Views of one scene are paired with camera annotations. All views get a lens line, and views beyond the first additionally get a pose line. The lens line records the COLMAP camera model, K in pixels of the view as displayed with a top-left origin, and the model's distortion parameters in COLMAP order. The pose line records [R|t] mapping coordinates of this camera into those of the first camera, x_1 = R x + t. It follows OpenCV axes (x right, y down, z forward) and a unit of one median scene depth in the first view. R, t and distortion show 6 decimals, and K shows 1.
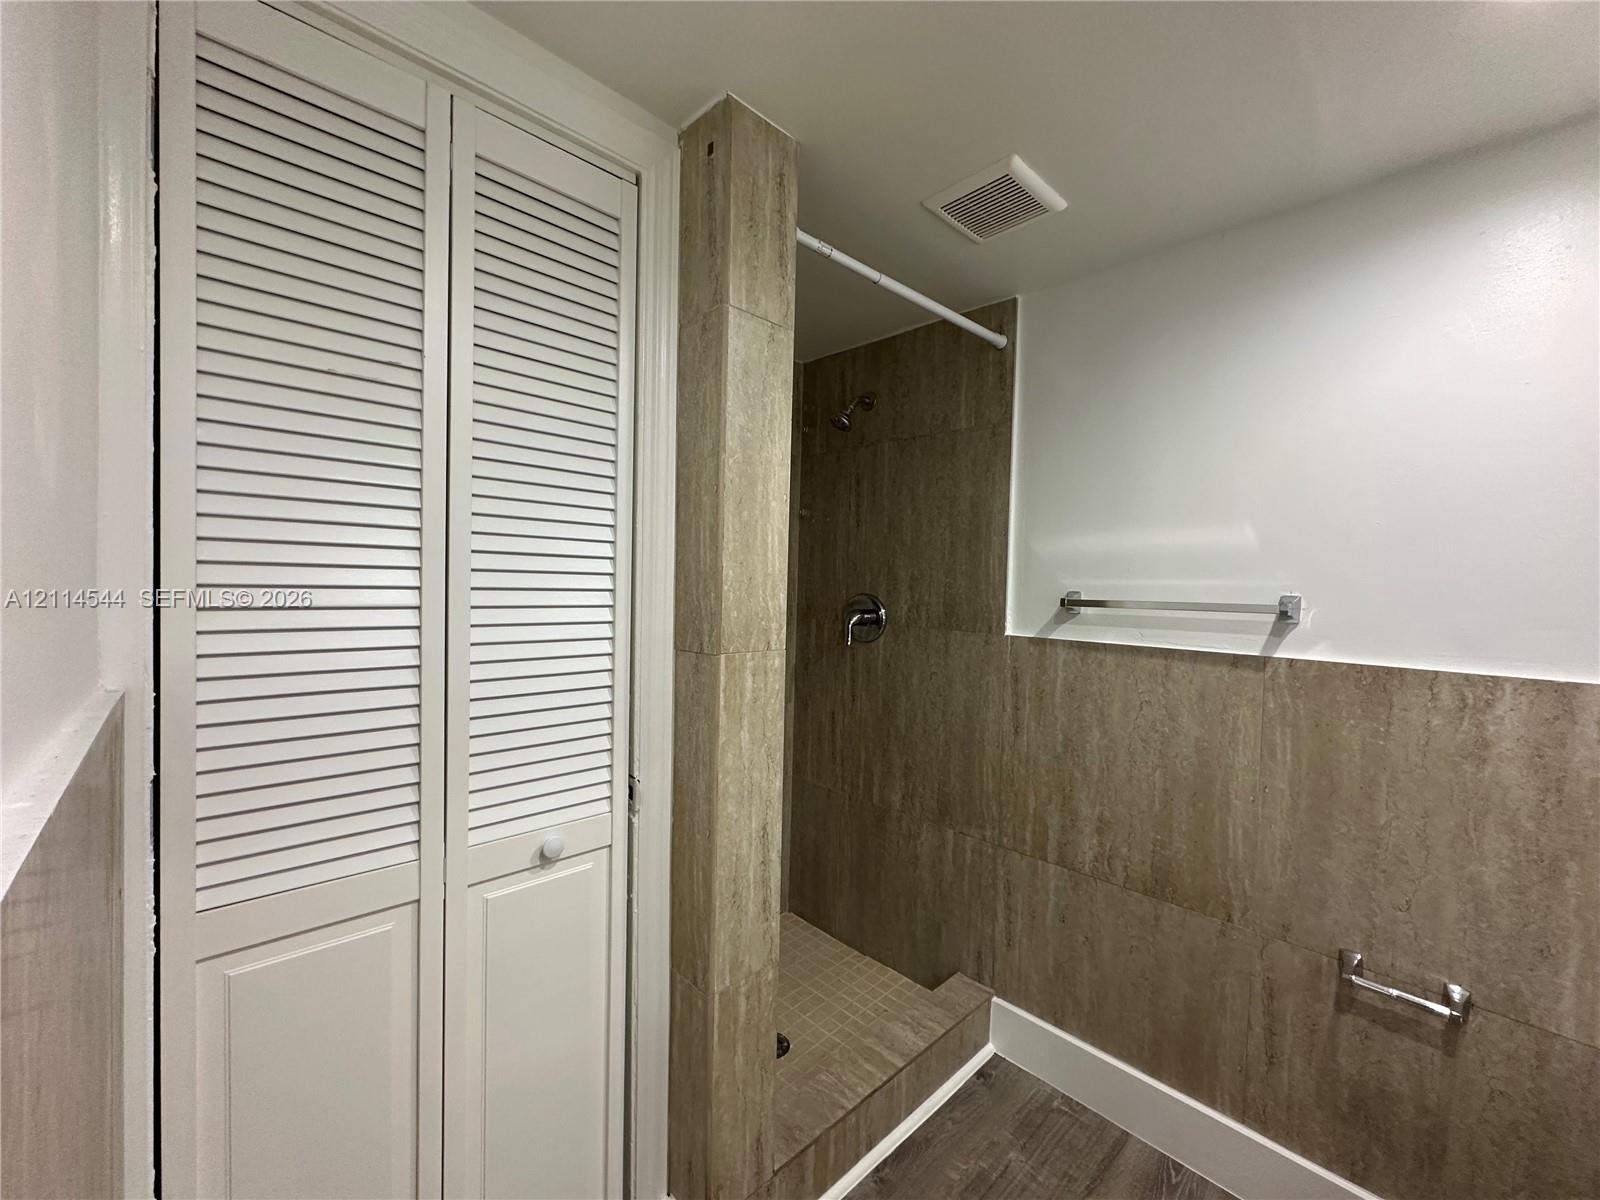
lens RADIAL K [[636.4, 0, 799.8], [0, 636.4, 598.4], [0, 0, 1]] dist [-0.004208, 0.000708]
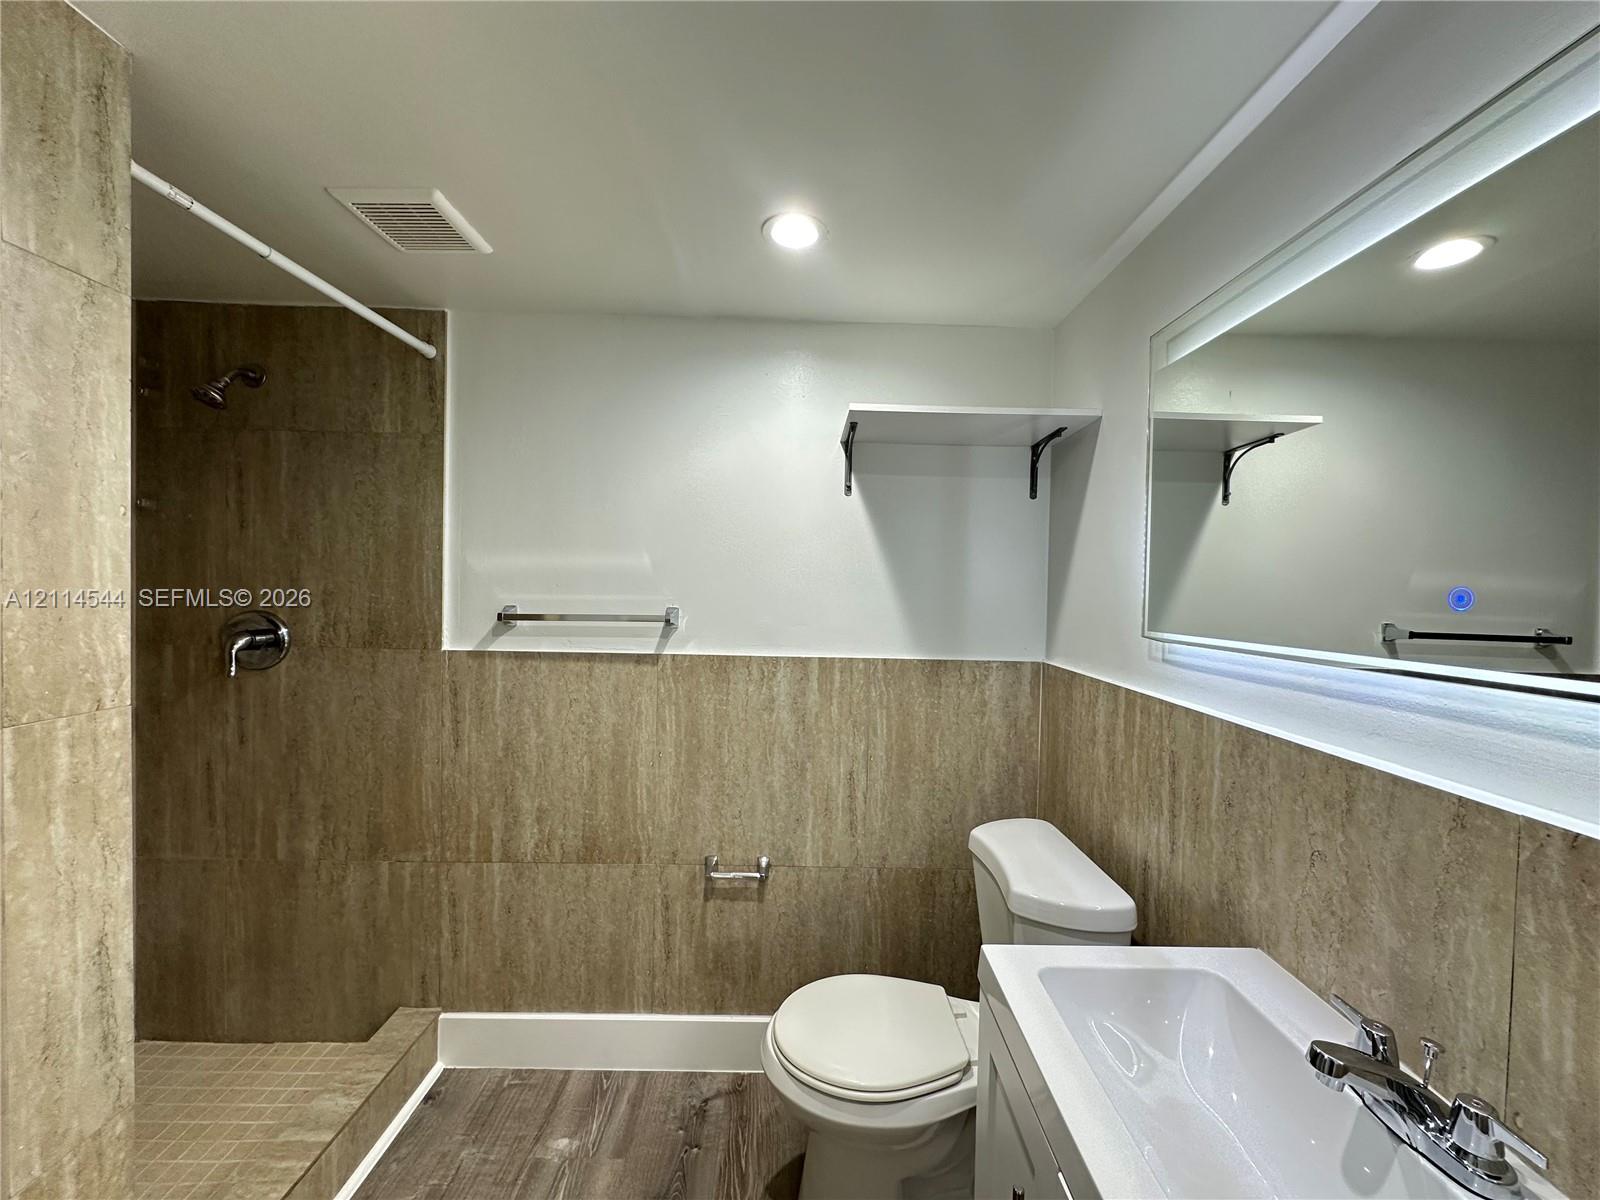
lens RADIAL K [[636.4, 0, 799.8], [0, 636.4, 598.4], [0, 0, 1]] dist [-0.004208, 0.000708]
pose [[0.684813, -0.027382, 0.728204, -0.020305], [0.014902, 0.999611, 0.023574, -0.050052], [-0.728566, -0.005292, 0.684955, -0.113968]]
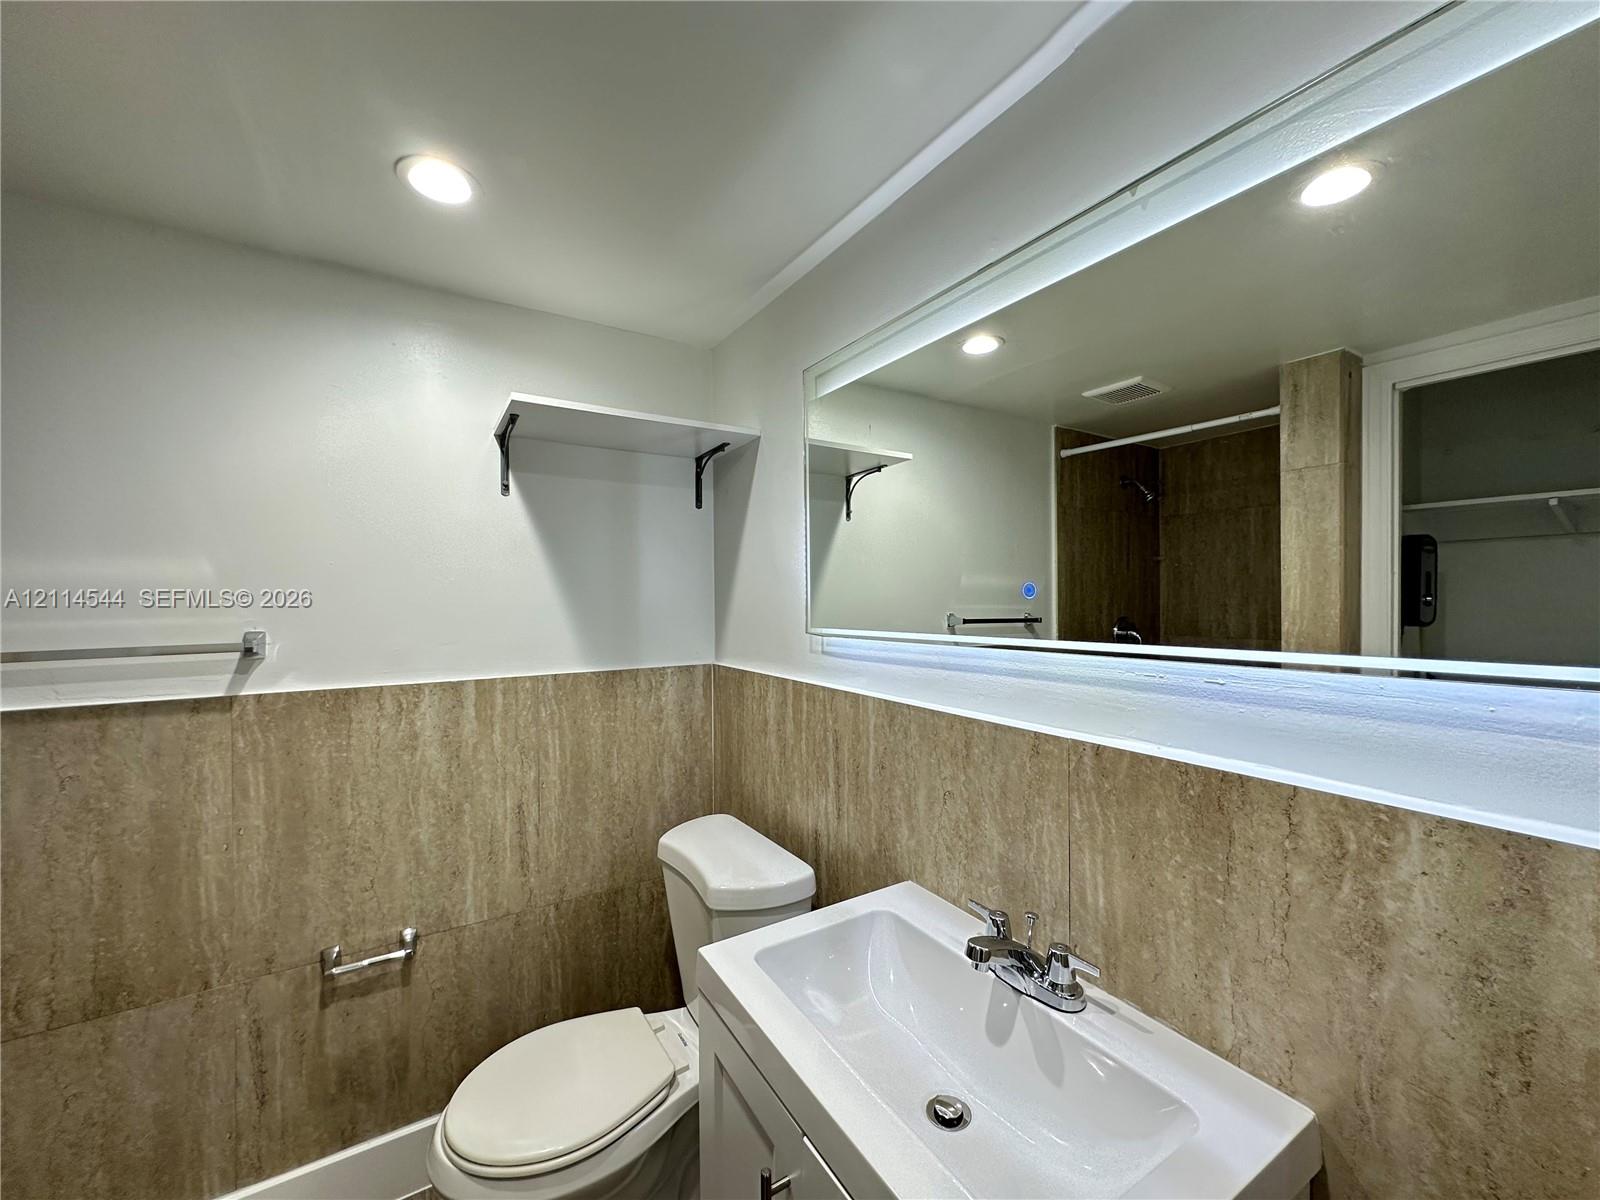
lens RADIAL K [[636.4, 0, 799.8], [0, 636.4, 598.4], [0, 0, 1]] dist [-0.004208, 0.000708]
pose [[0.199727, -0.029738, 0.979400, -0.036146], [0.037325, 0.999045, 0.022722, -0.046729], [-0.979140, 0.032017, 0.200646, -0.046486]]
